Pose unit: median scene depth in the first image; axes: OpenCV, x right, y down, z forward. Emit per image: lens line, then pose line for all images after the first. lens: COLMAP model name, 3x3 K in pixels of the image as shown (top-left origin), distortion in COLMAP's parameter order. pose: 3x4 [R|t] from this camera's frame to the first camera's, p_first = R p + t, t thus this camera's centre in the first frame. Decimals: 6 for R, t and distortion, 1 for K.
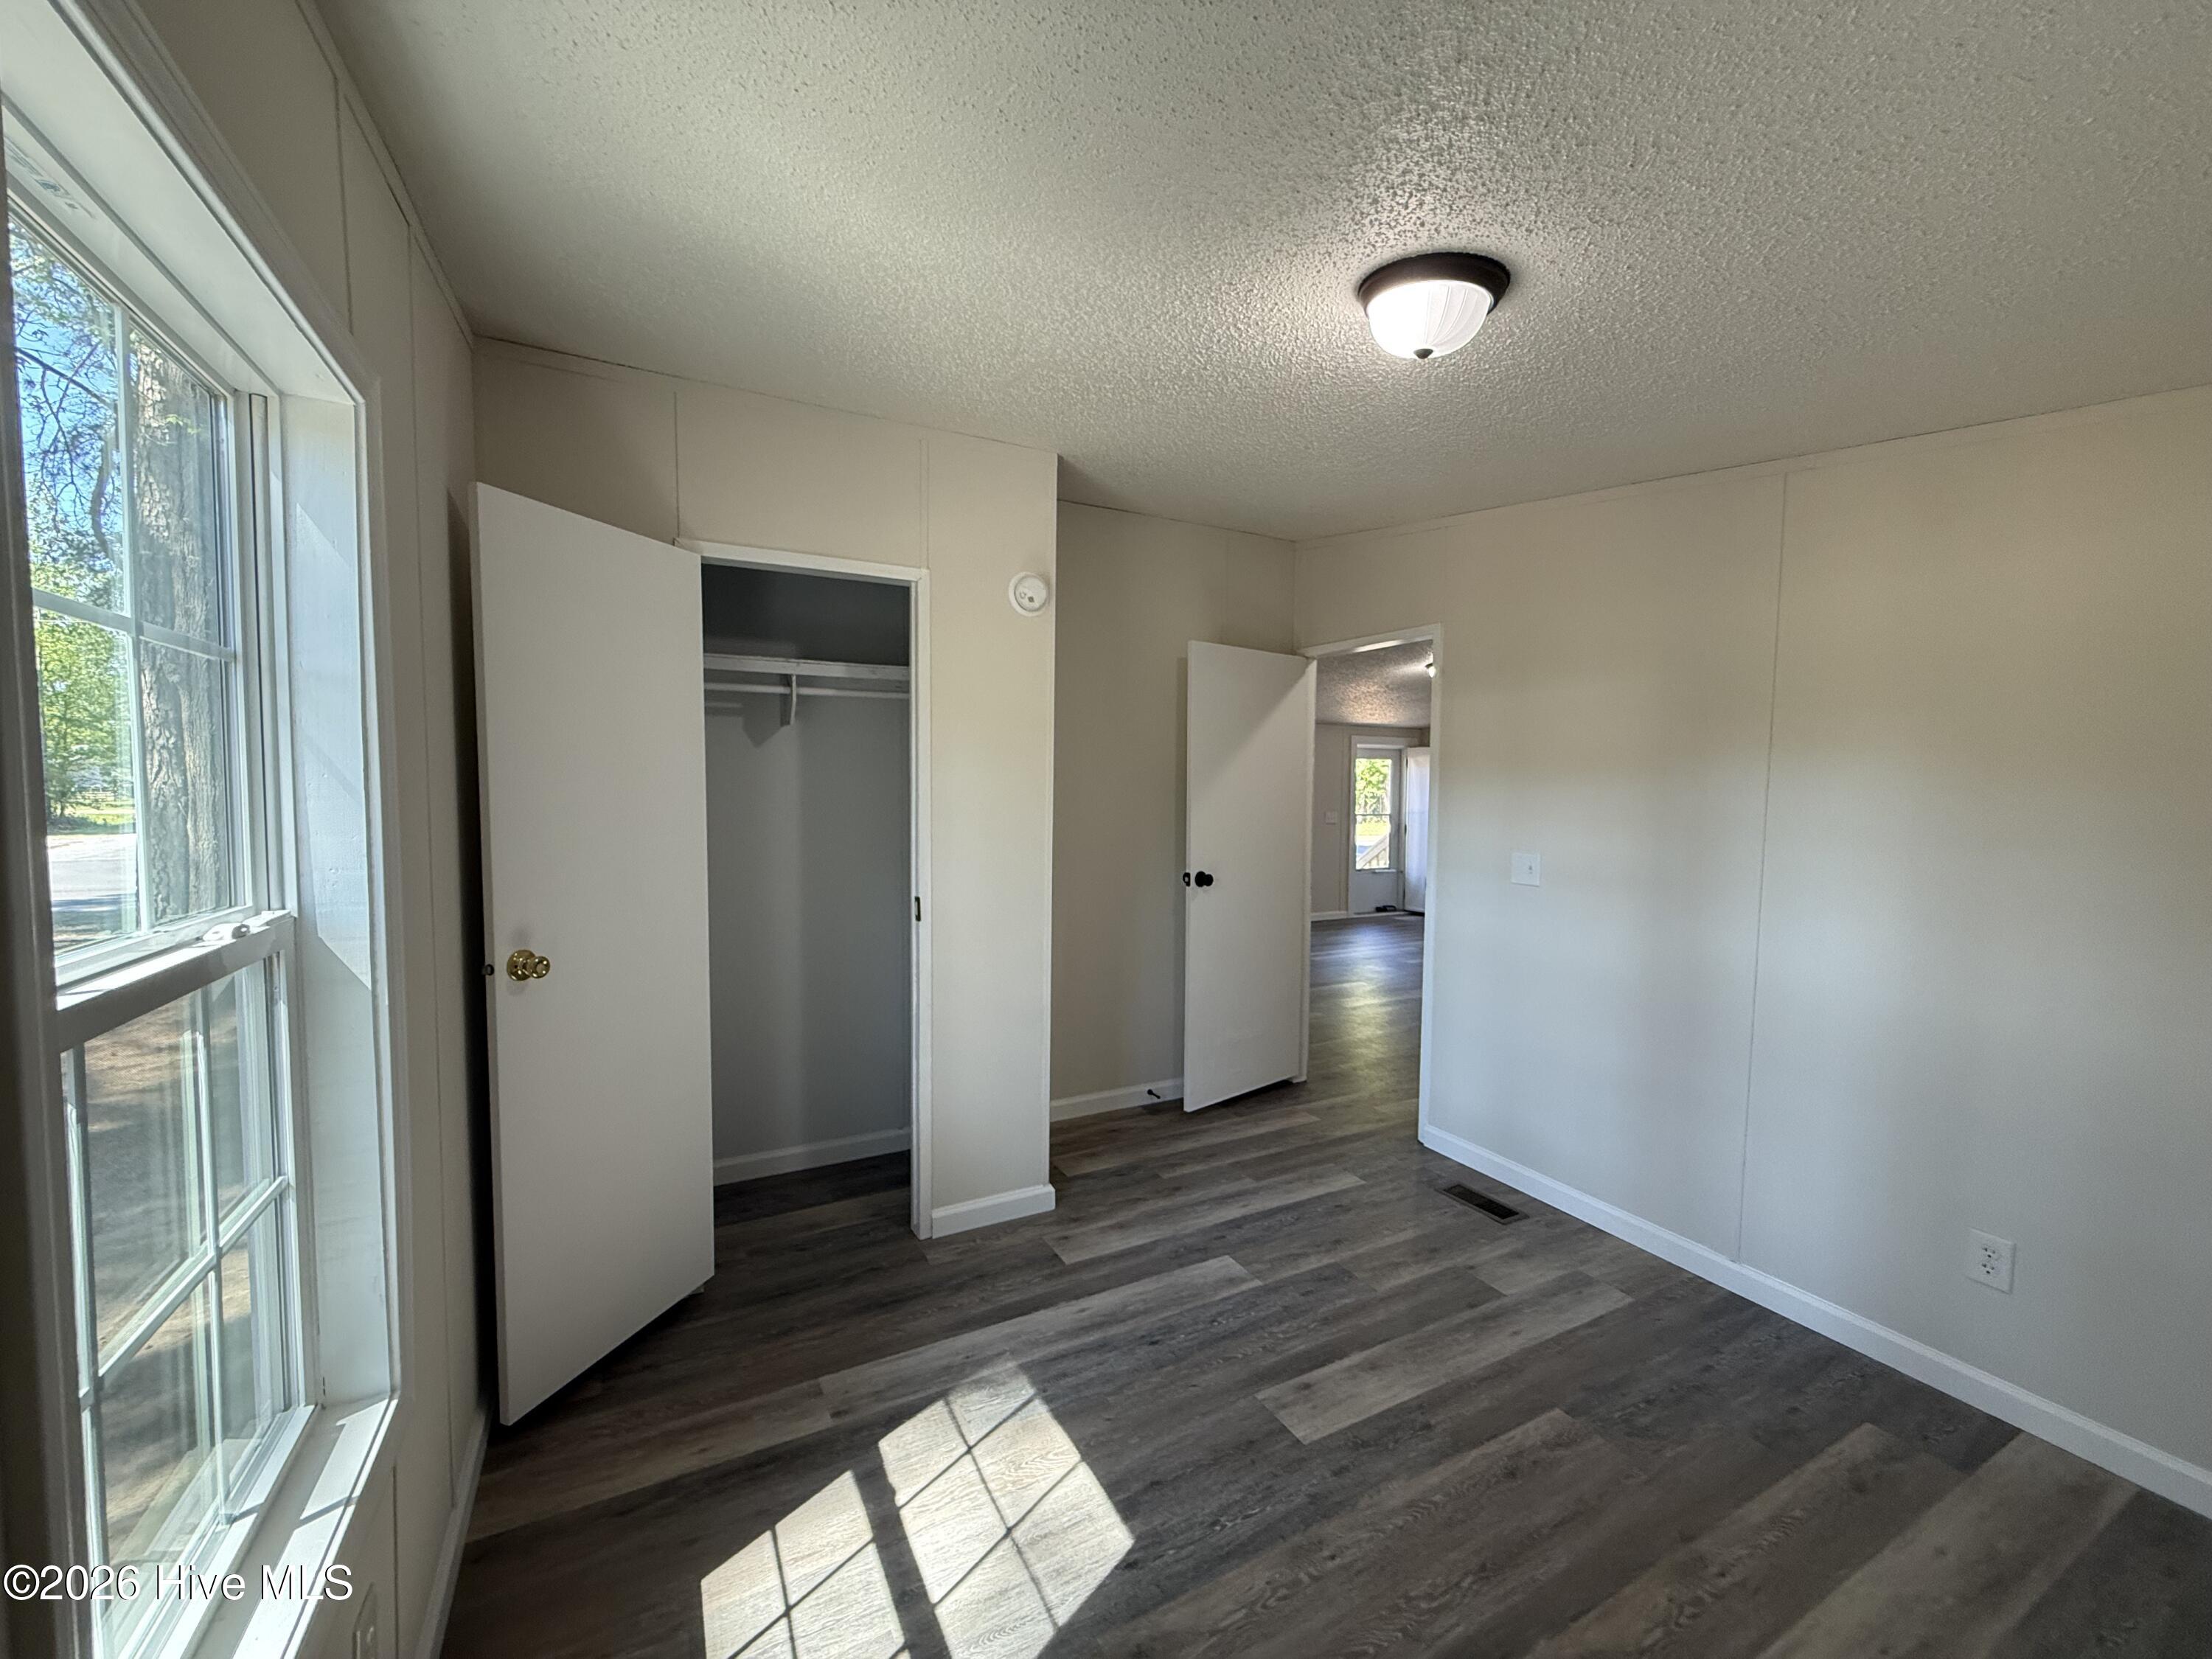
lens RADIAL K [[881.3, 0, 1107.4], [0, 881.3, 829.3], [0, 0, 1]] dist [-0.006733, 0.000324]
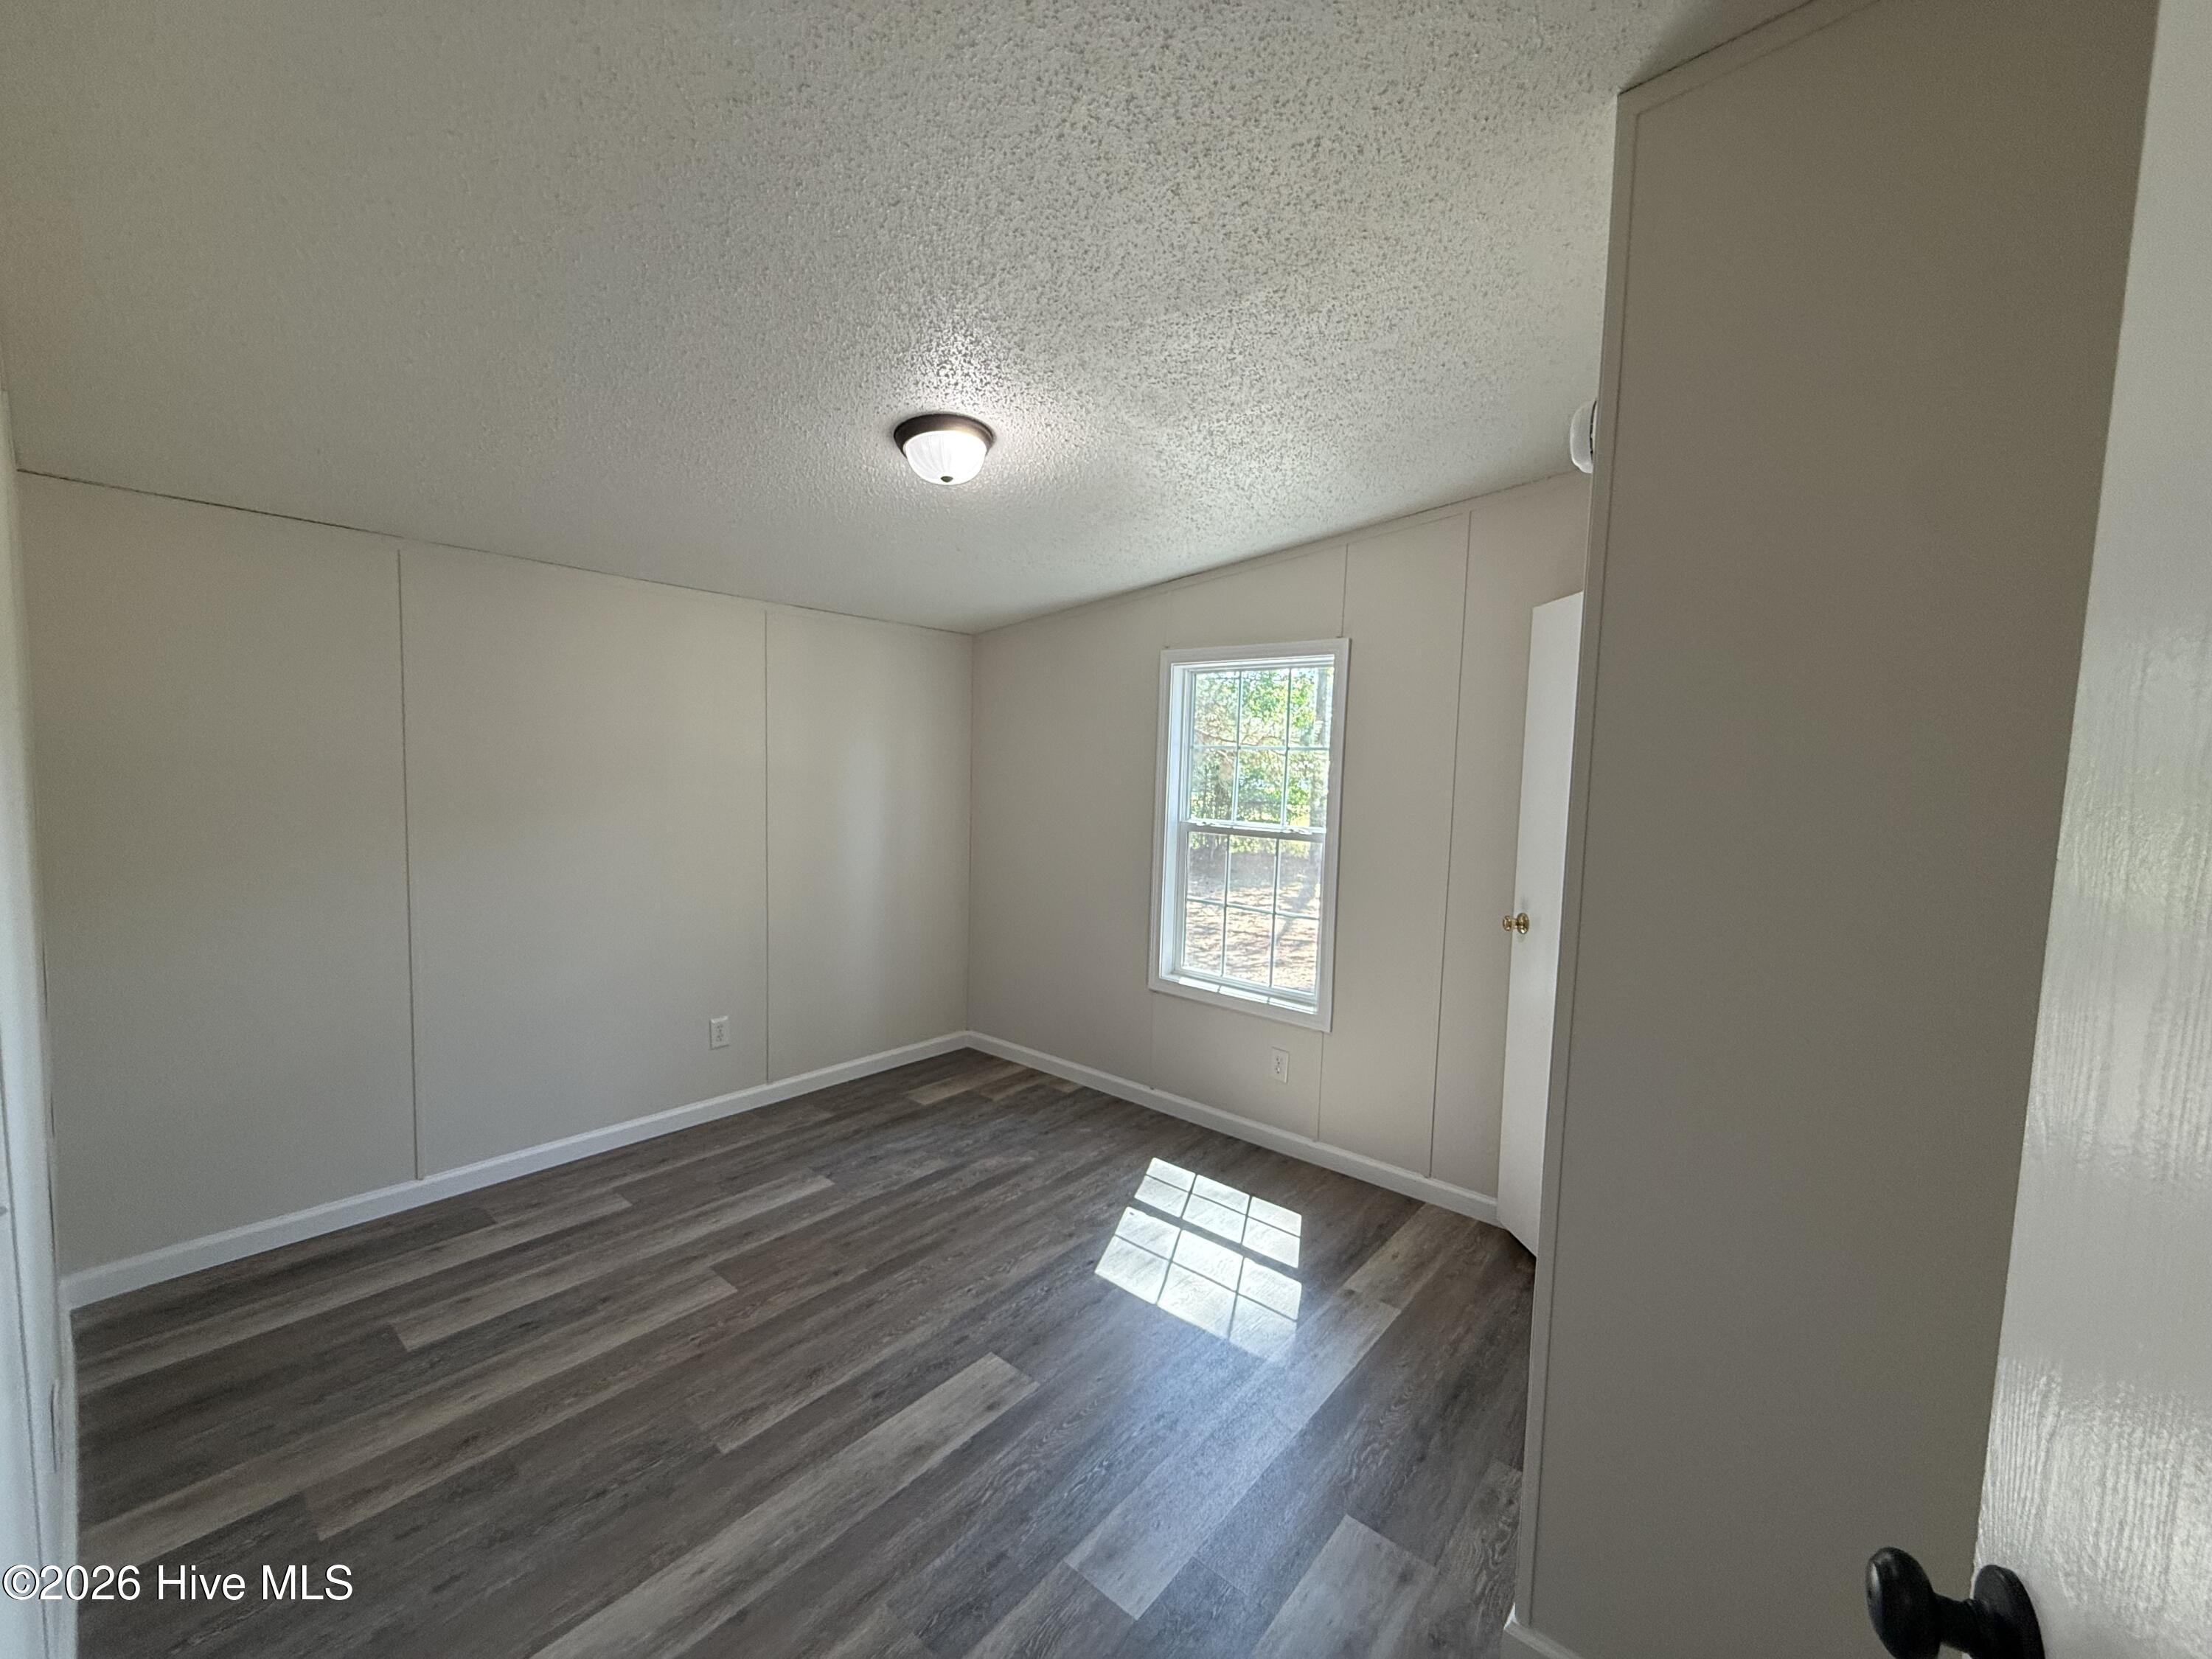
lens RADIAL K [[881.3, 0, 1107.1], [0, 881.3, 831.1], [0, 0, 1]] dist [-0.006733, 0.000324]
pose [[-0.926999, -0.012652, -0.374851, 0.516086], [-0.062217, 0.990771, 0.120422, -0.129635], [0.369868, 0.134953, -0.919231, 1.991917]]
